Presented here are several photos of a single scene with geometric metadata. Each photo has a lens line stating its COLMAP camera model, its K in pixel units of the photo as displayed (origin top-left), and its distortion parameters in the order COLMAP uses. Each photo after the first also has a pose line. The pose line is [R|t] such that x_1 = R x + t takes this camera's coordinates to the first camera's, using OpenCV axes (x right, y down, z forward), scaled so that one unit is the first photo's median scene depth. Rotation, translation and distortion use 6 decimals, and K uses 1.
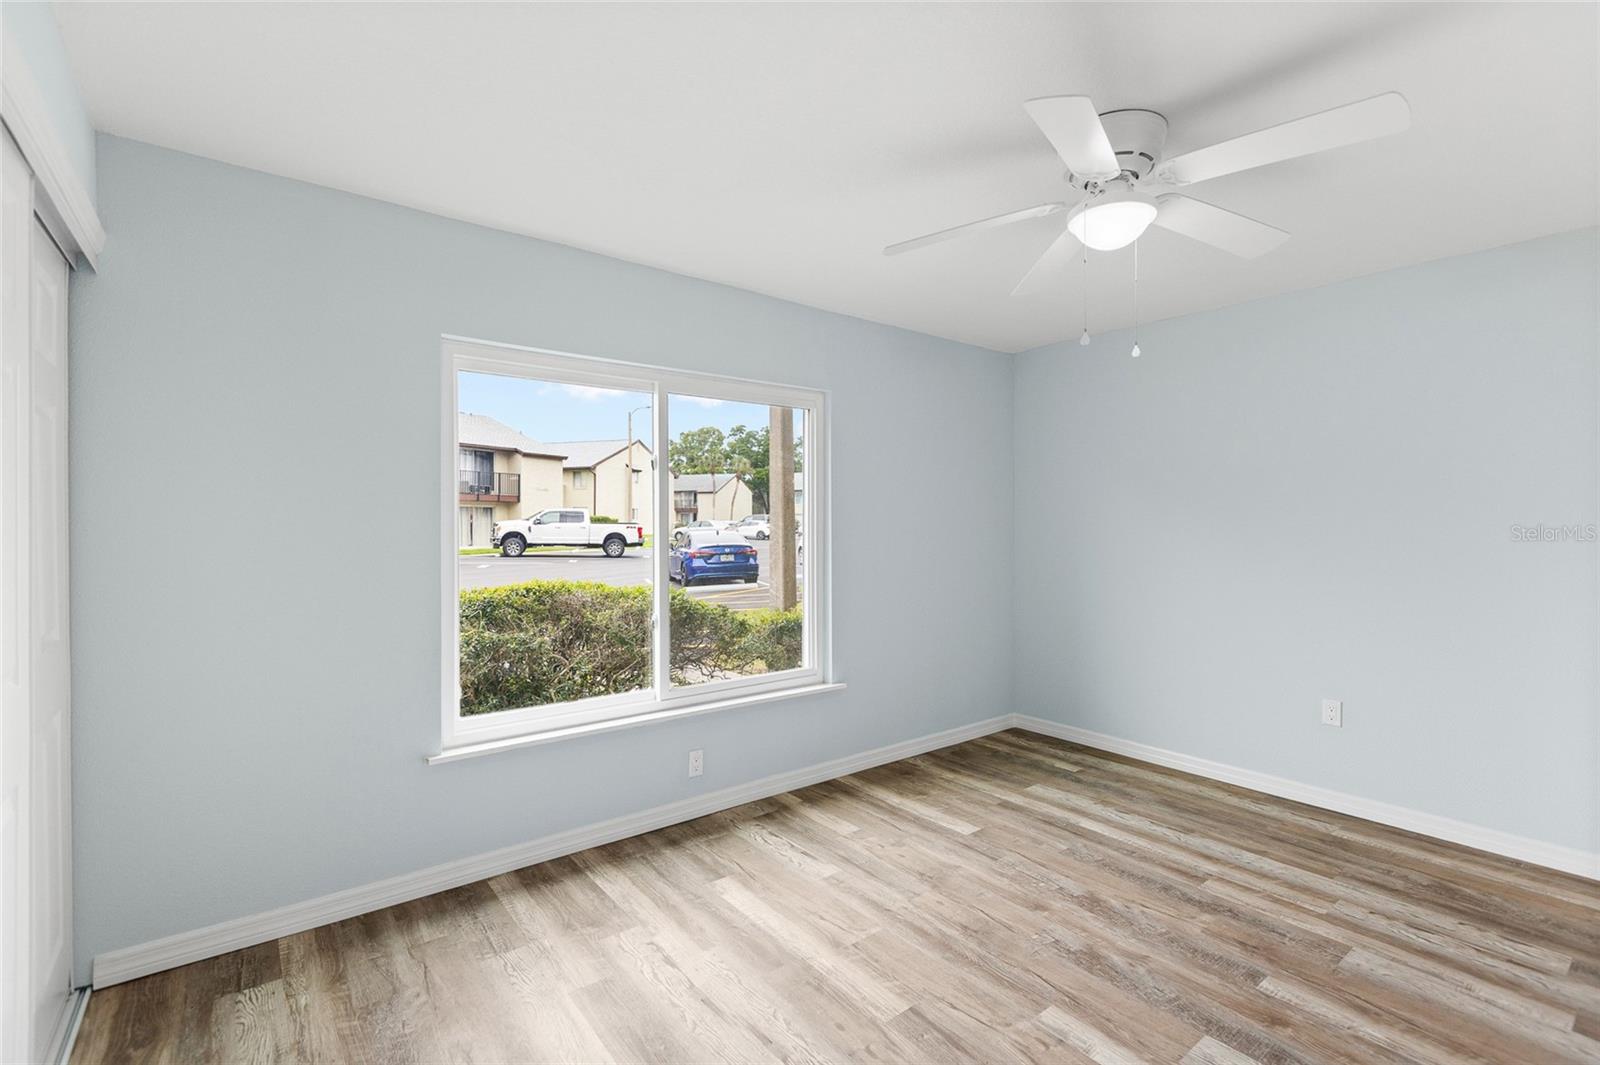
lens RADIAL K [[720.7, 0, 810.7], [0, 720.7, 518.2], [0, 0, 1]] dist [0.004266, -0.001678]
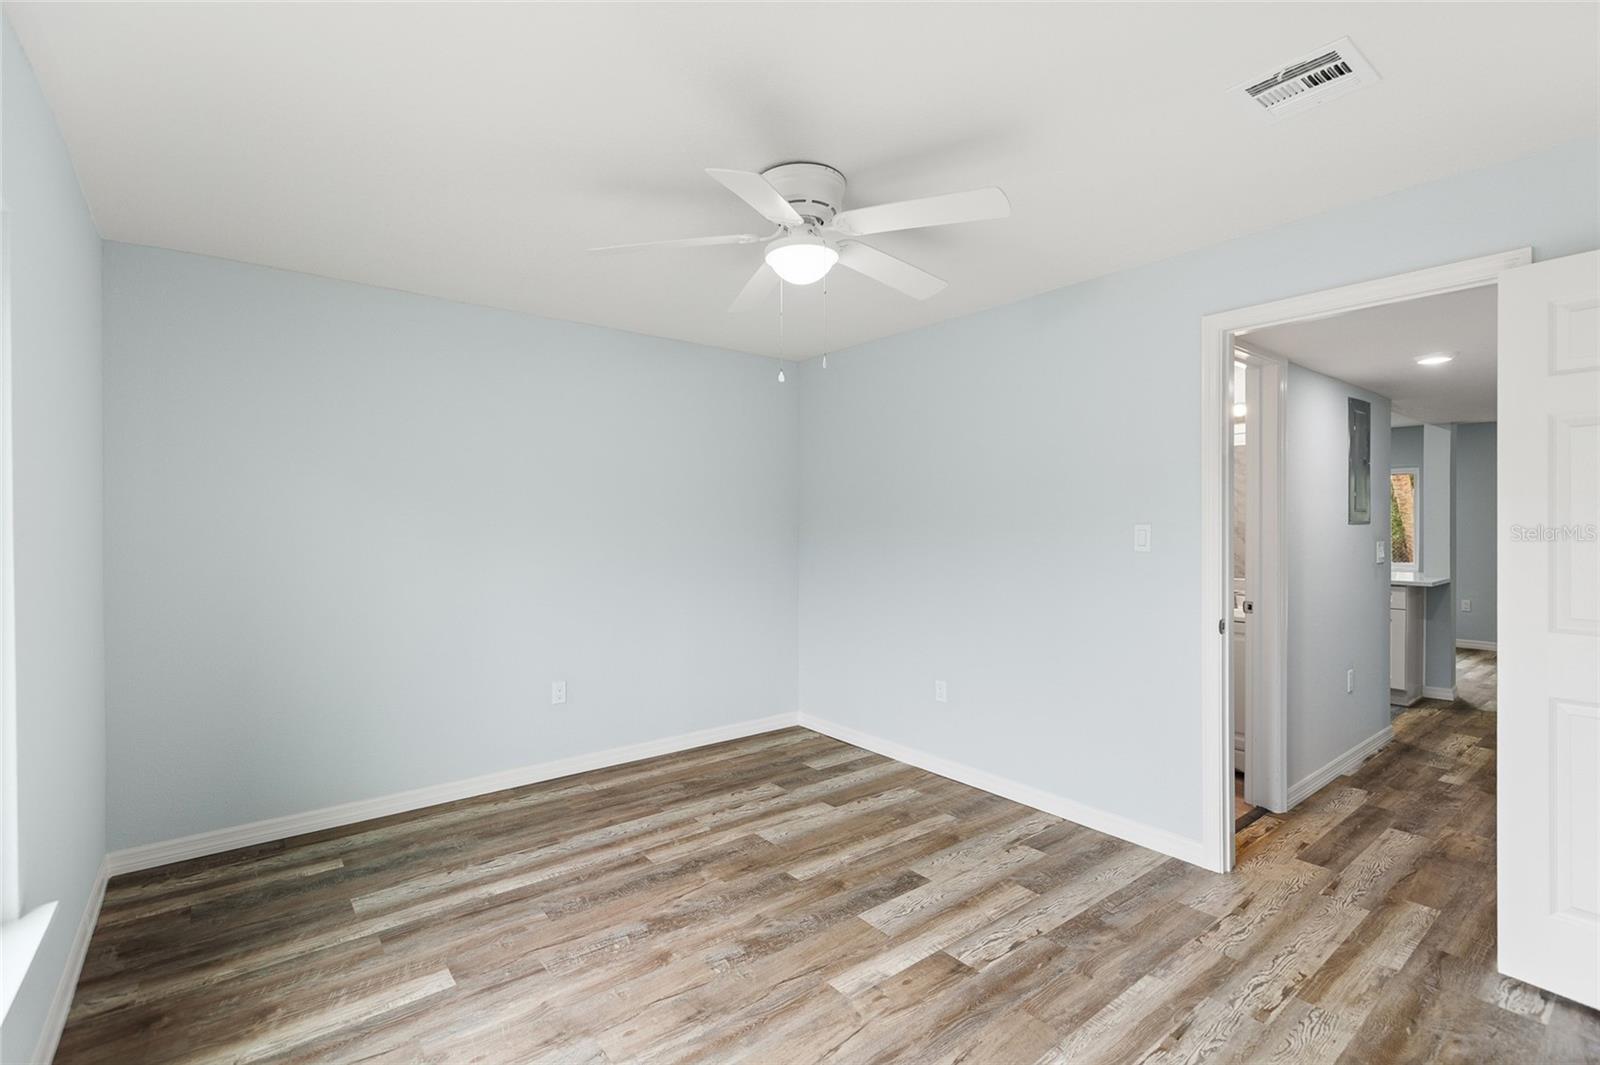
lens RADIAL K [[720.7, 0, 798.2], [0, 720.7, 532.1], [0, 0, 1]] dist [0.004266, -0.001678]
pose [[0.003456, -0.008666, 0.999956, -0.524502], [-0.003947, 0.999955, 0.008679, -0.000240], [-0.999986, -0.003977, 0.003421, 0.751449]]
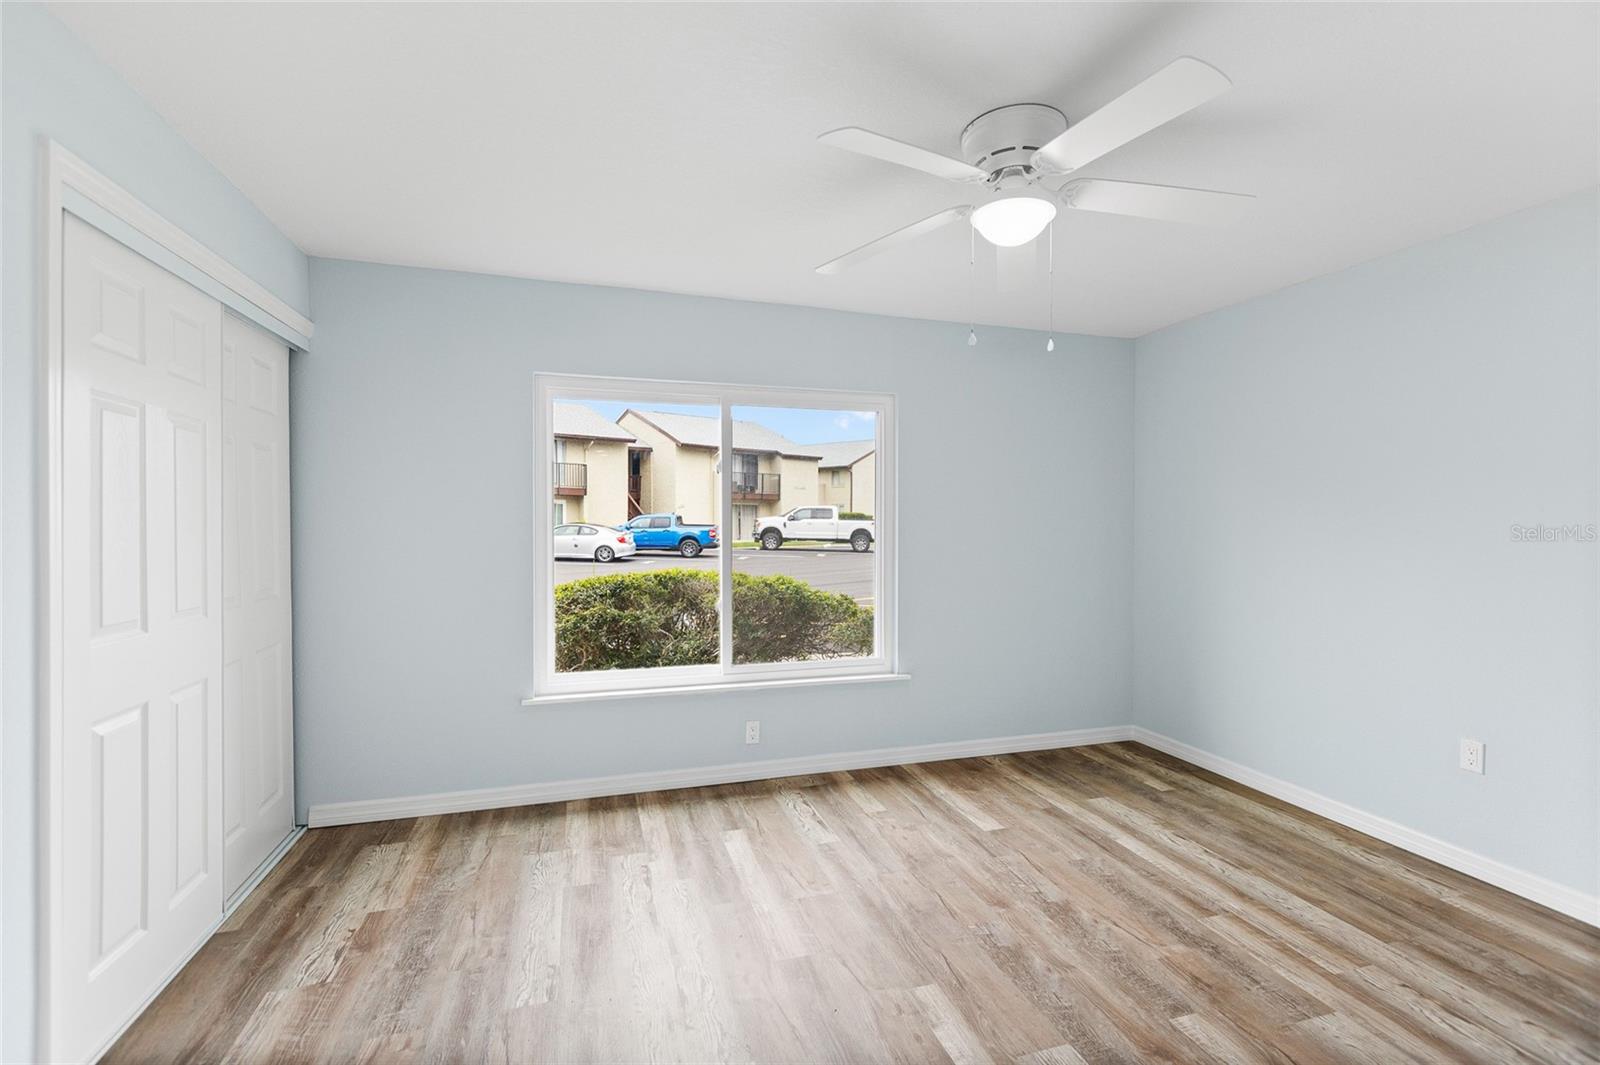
lens RADIAL K [[720.7, 0, 811.5], [0, 720.7, 521.4], [0, 0, 1]] dist [0.004266, -0.001678]
pose [[0.935164, 0.004015, -0.354191, 0.384148], [-0.000727, 0.999955, 0.009415, -0.001086], [0.354213, -0.008547, 0.935126, -0.022743]]
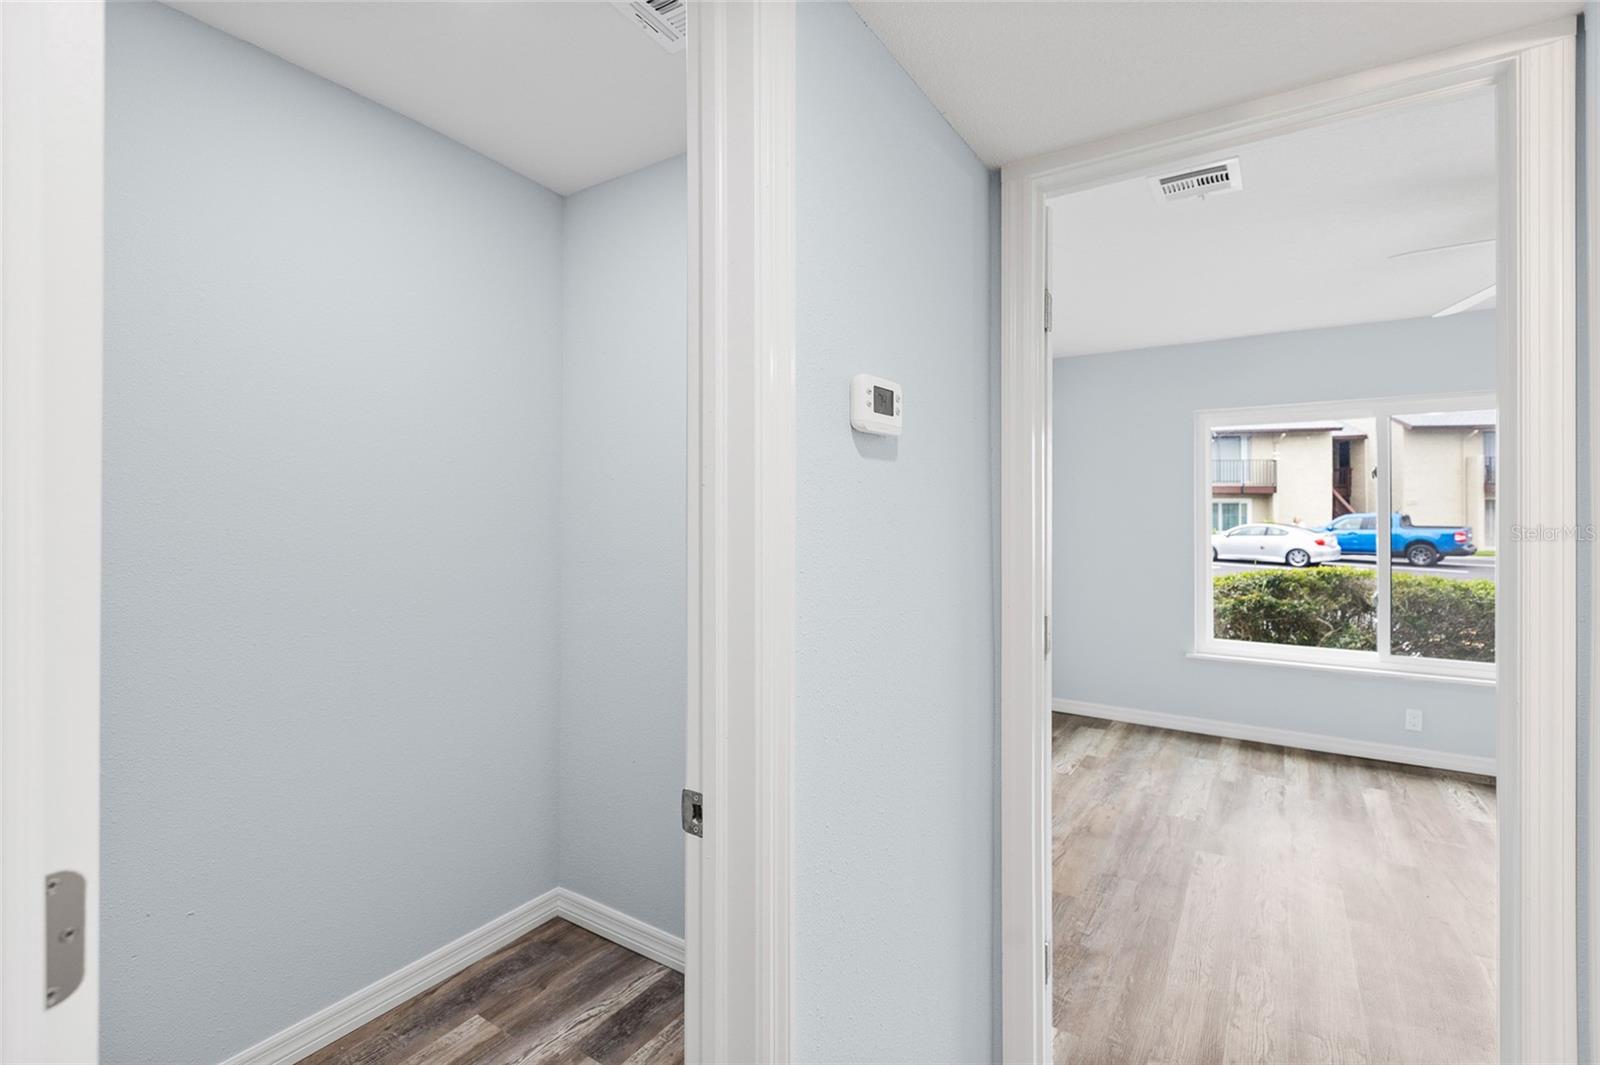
lens RADIAL K [[720.7, 0, 802.8], [0, 720.7, 517.7], [0, 0, 1]] dist [0.004266, -0.001678]
pose [[0.312299, 0.001281, -0.949983, 0.787169], [0.004195, 0.999987, 0.002727, -0.006290], [0.949975, -0.004836, 0.312290, -0.404084]]
